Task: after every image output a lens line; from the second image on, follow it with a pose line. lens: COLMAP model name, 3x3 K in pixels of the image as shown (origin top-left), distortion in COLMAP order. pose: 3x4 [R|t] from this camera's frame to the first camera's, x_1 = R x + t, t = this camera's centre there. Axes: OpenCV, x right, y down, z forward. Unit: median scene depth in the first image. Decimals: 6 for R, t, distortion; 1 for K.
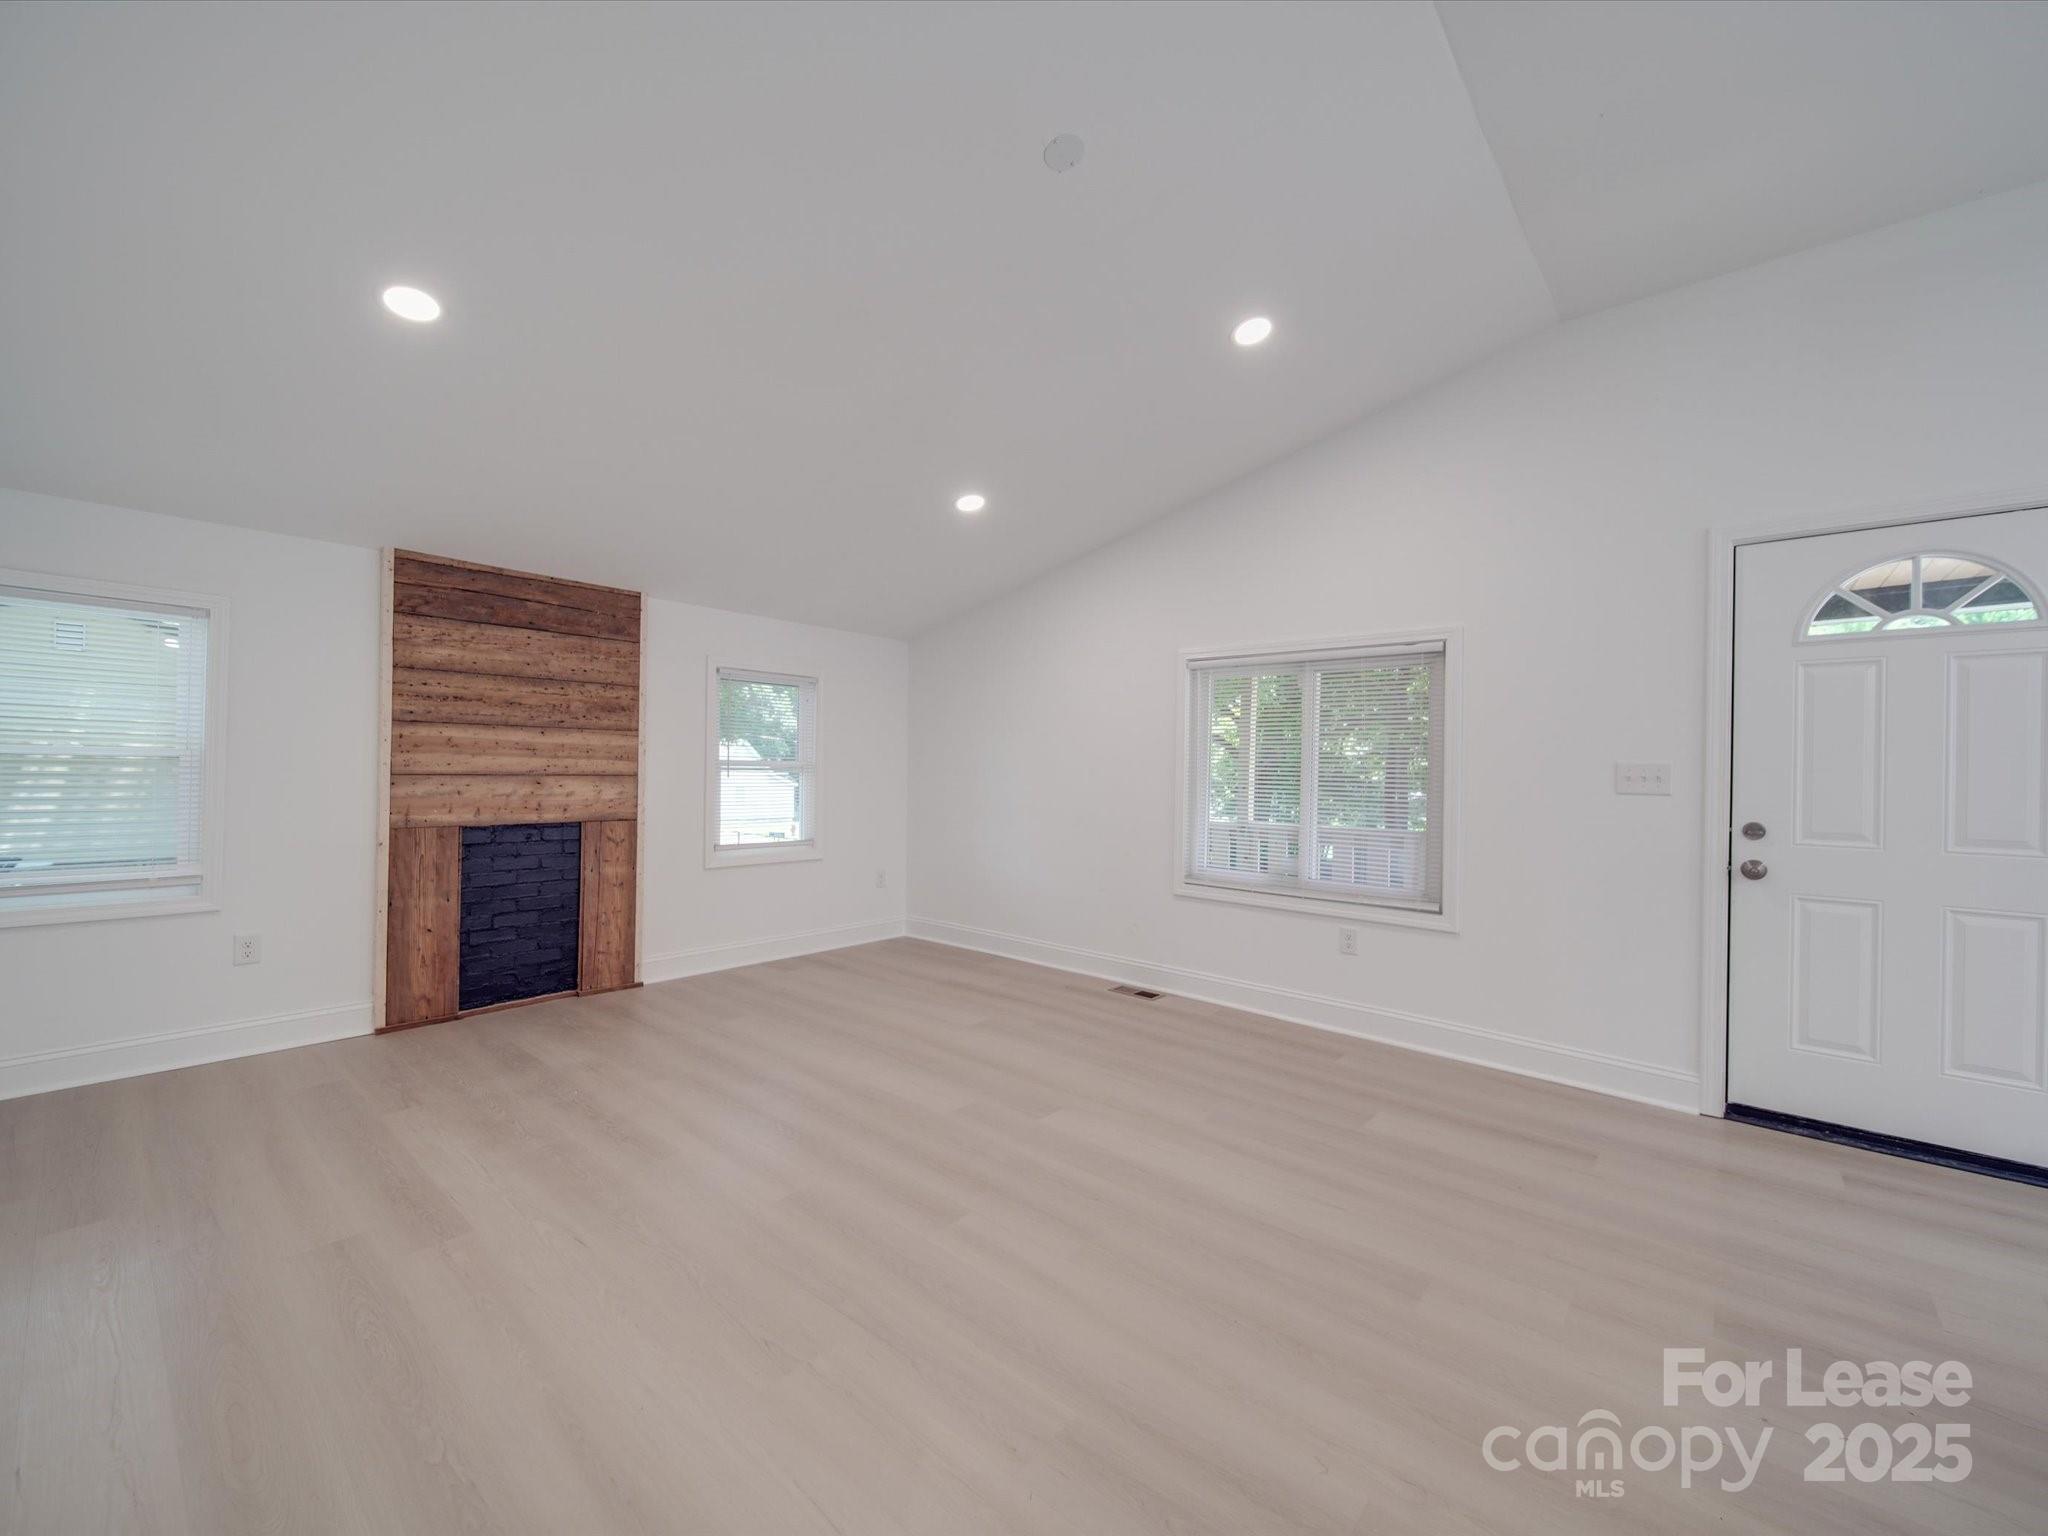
lens RADIAL K [[814.5, 0, 1037.4], [0, 814.5, 768.5], [0, 0, 1]] dist [-0.000555, -0.000836]
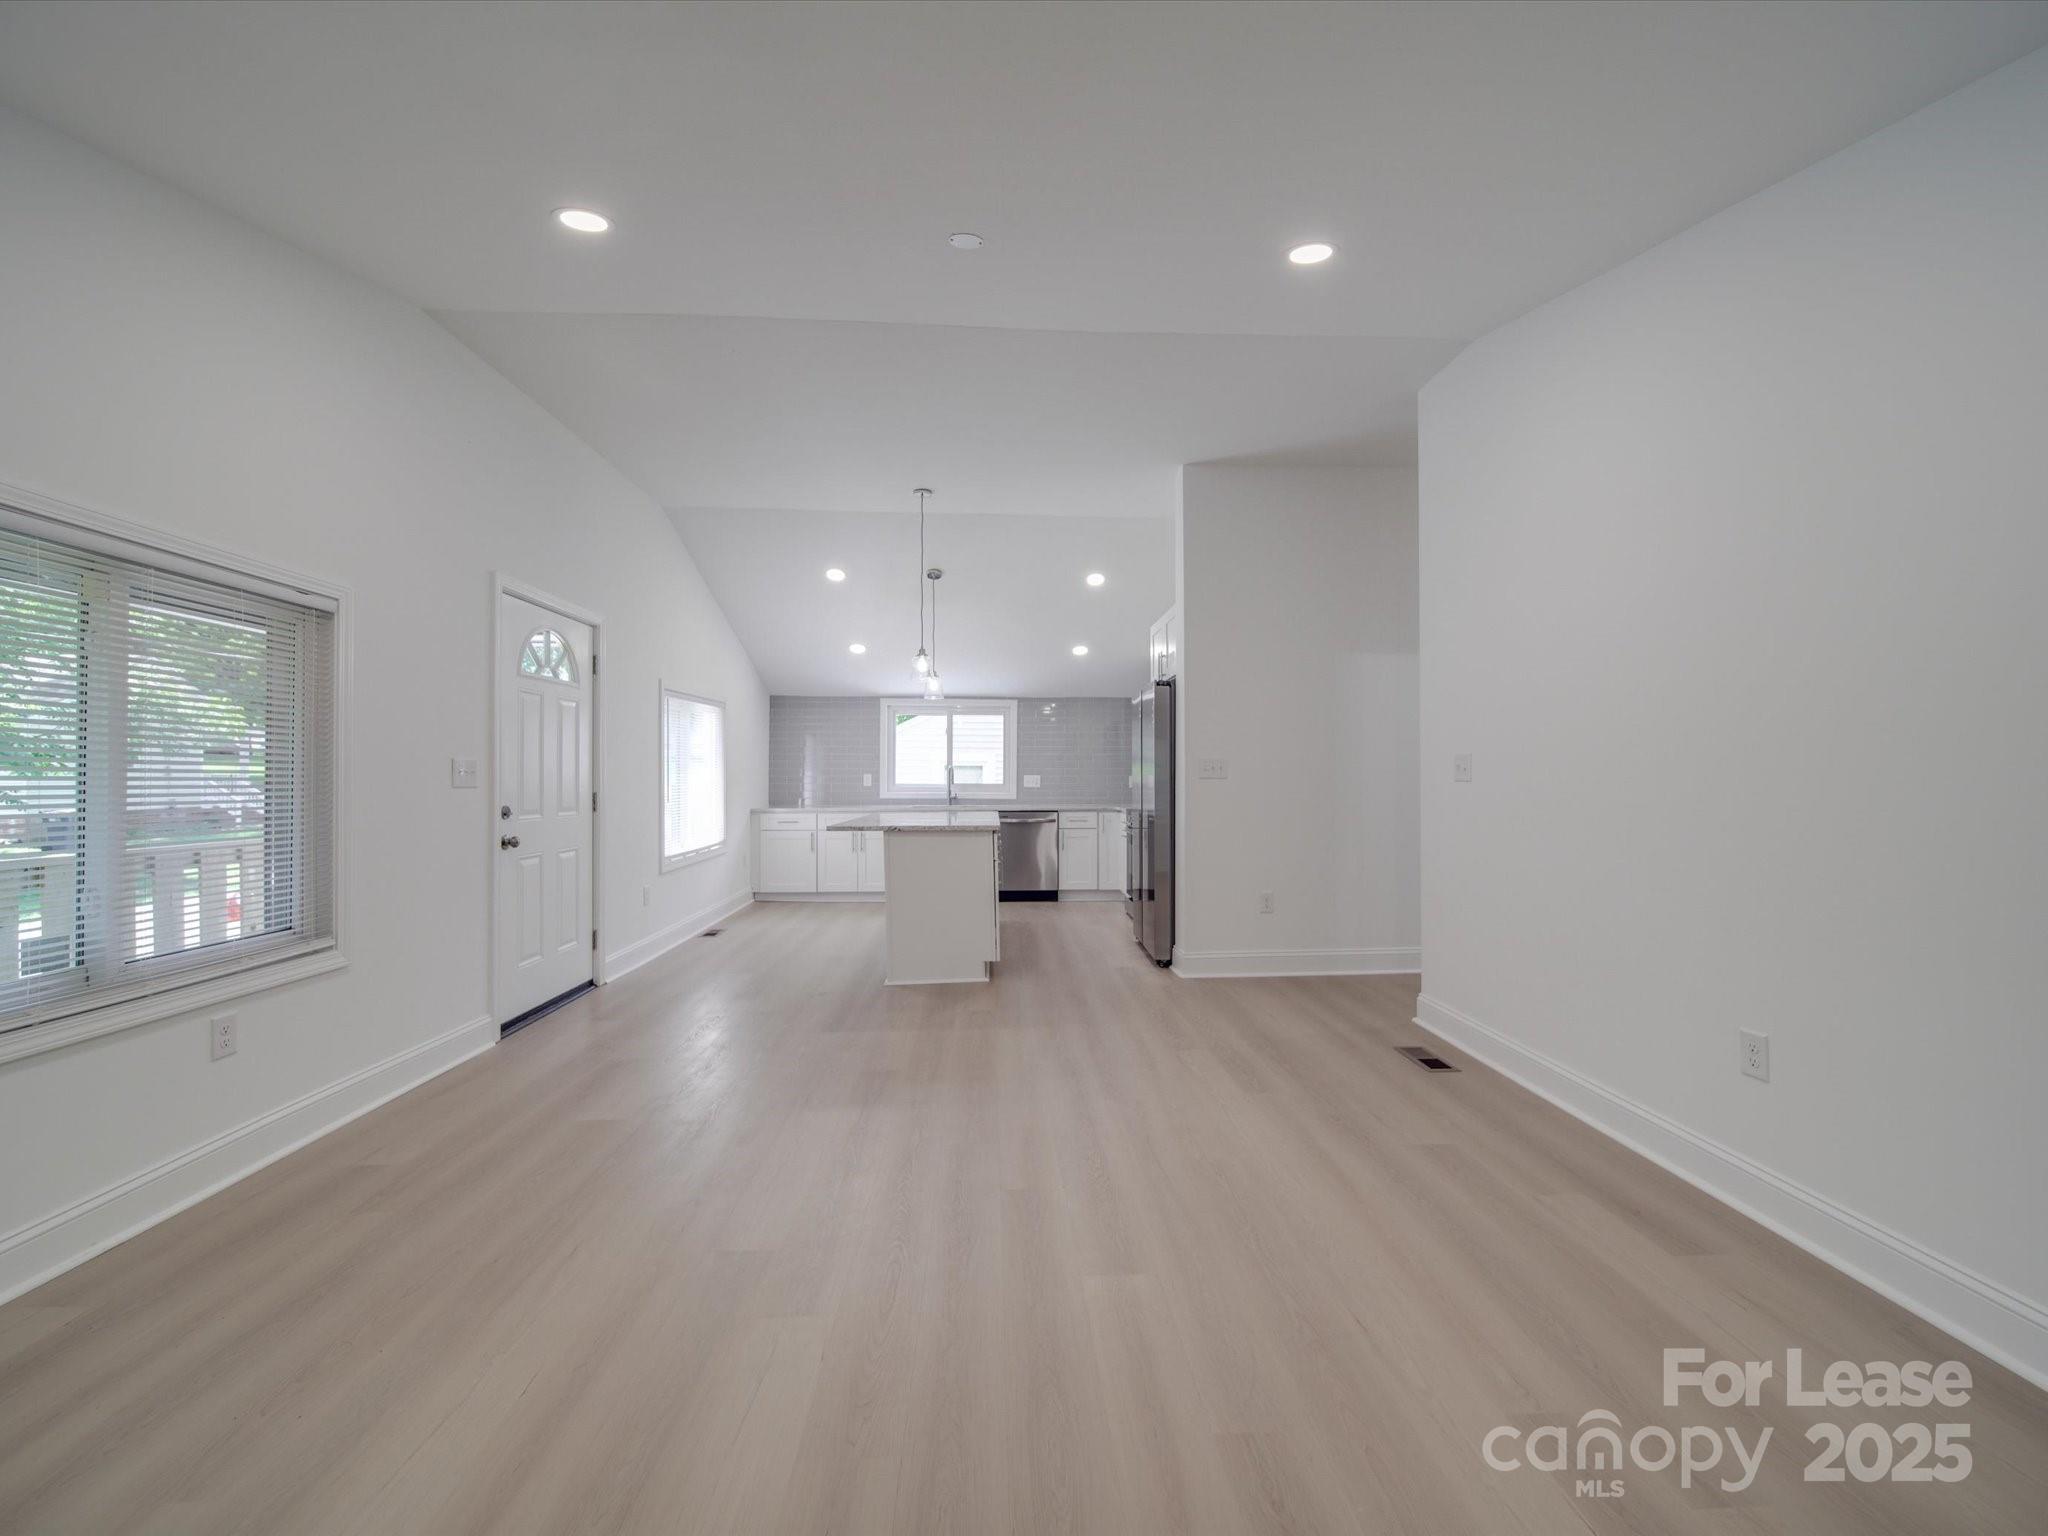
lens RADIAL K [[814.5, 0, 1037.3], [0, 814.5, 768.4], [0, 0, 1]] dist [-0.000555, -0.000836]
pose [[-0.690439, -0.005674, 0.723369, -0.507636], [-0.011912, 0.999923, -0.003527, 0.000190], [-0.723293, -0.011052, -0.690453, 0.993330]]
